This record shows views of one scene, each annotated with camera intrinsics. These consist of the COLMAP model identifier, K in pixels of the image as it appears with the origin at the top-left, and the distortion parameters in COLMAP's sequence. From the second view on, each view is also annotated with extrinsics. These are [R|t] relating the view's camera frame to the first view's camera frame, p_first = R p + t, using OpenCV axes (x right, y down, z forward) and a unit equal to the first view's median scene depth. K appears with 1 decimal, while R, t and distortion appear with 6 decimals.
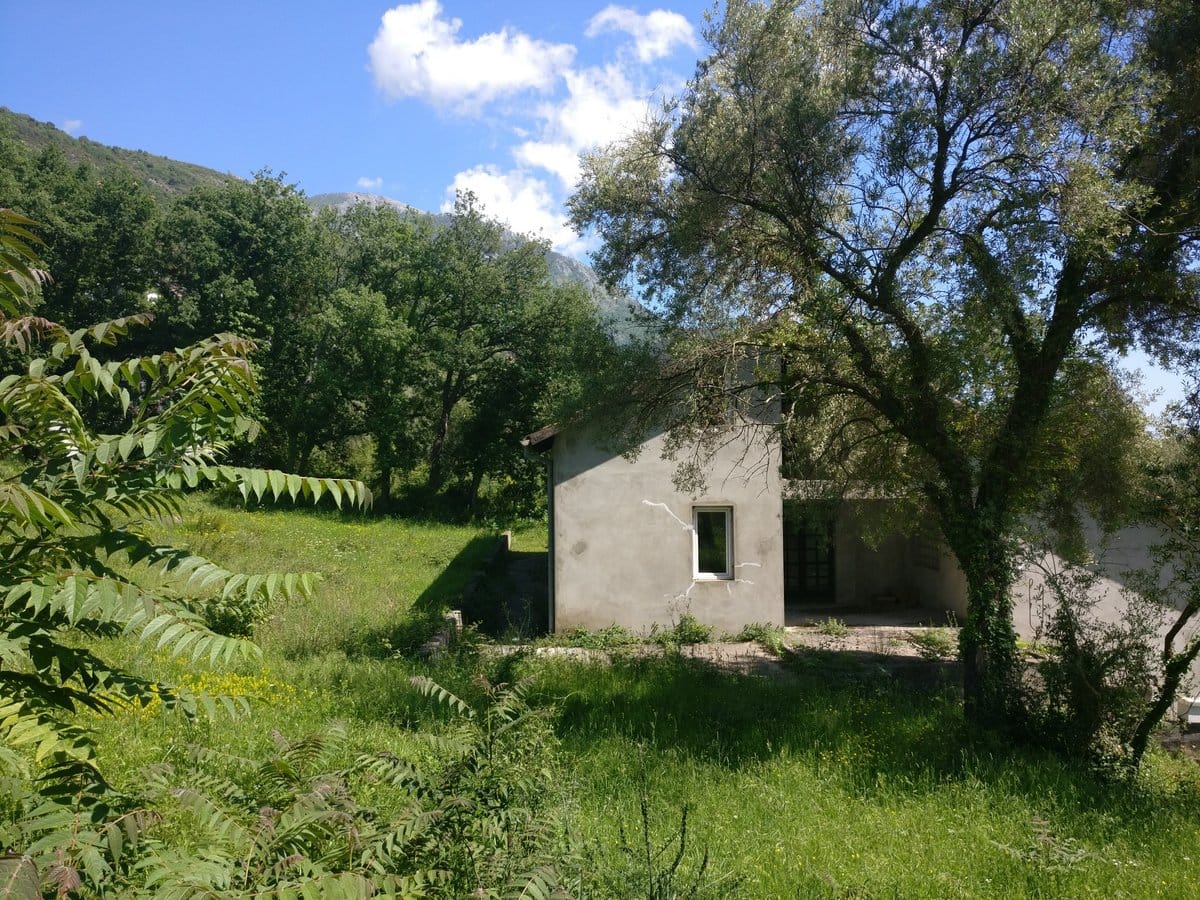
lens RADIAL K [[946.5, 0, 599.7], [0, 946.5, 453.6], [0, 0, 1]] dist [0.000312, 0.033441]
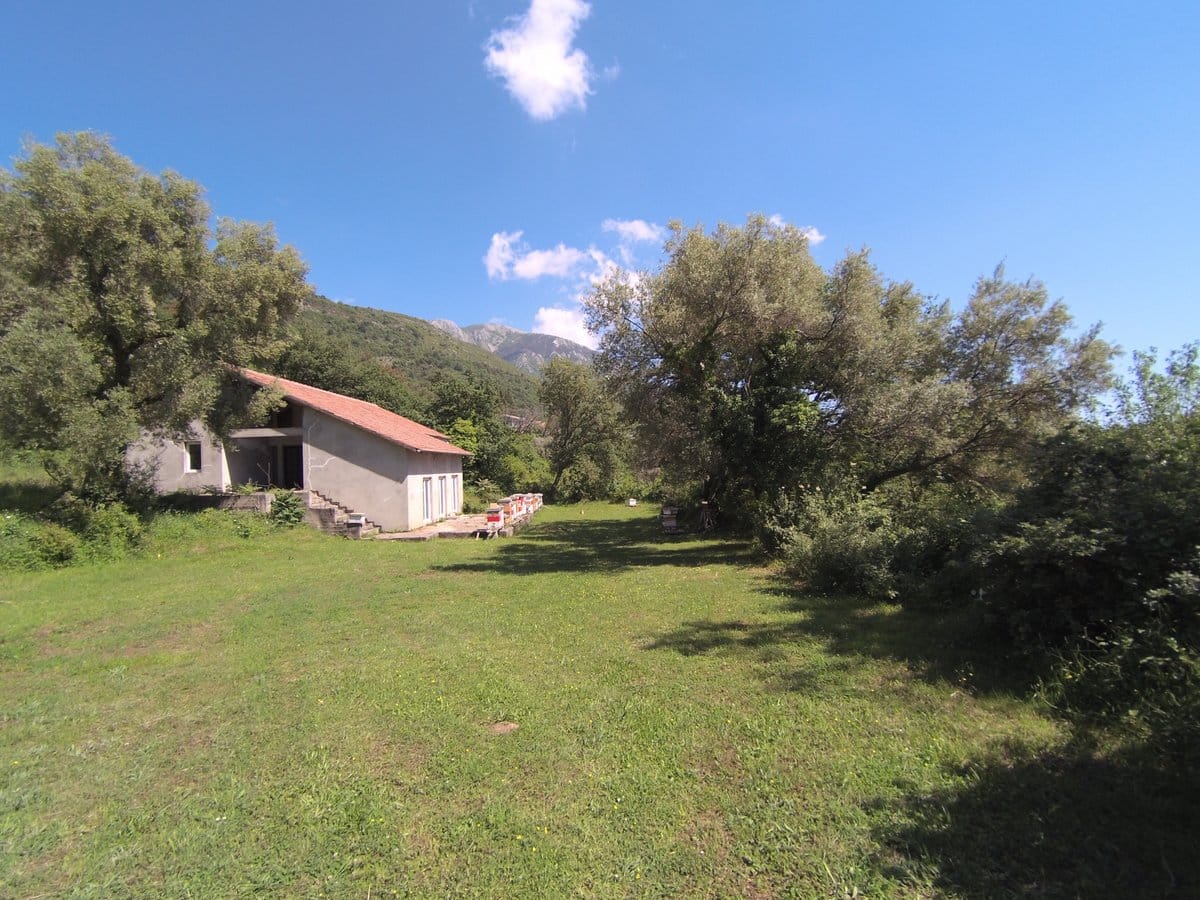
lens RADIAL K [[490.1, 0, 596.1], [0, 490.1, 454.2], [0, 0, 1]] dist [-0.010030, -0.000484]
pose [[0.997705, -0.032709, -0.059287, 1.635253], [0.032939, 0.999453, 0.002896, 0.158487], [0.059160, -0.004842, 0.998237, -0.231192]]
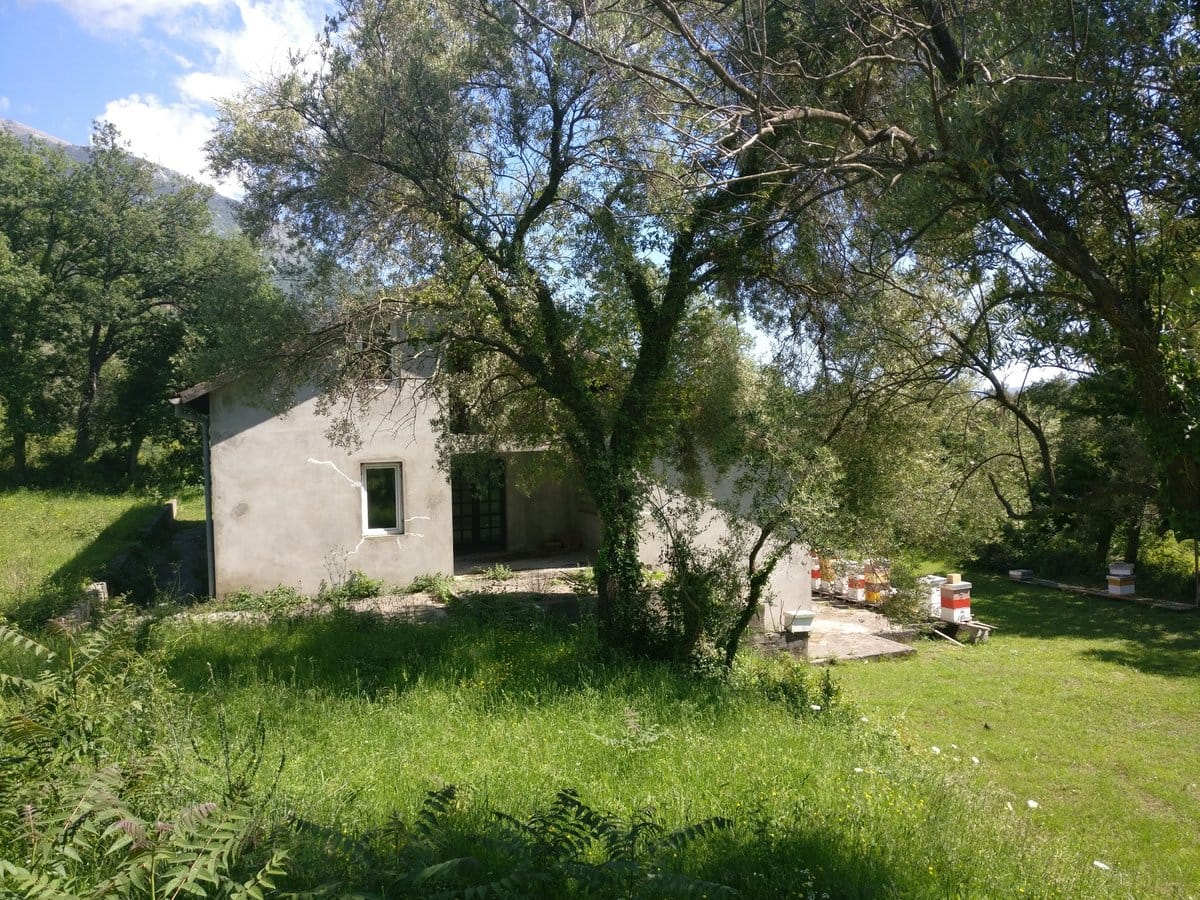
lens RADIAL K [[946.5, 0, 604.7], [0, 946.5, 457.6], [0, 0, 1]] dist [0.000312, 0.033441]
pose [[0.948629, -0.027620, 0.315183, 0.036127], [0.013380, 0.998793, 0.047256, 0.007237], [-0.316108, -0.040611, 0.947854, -0.046915]]
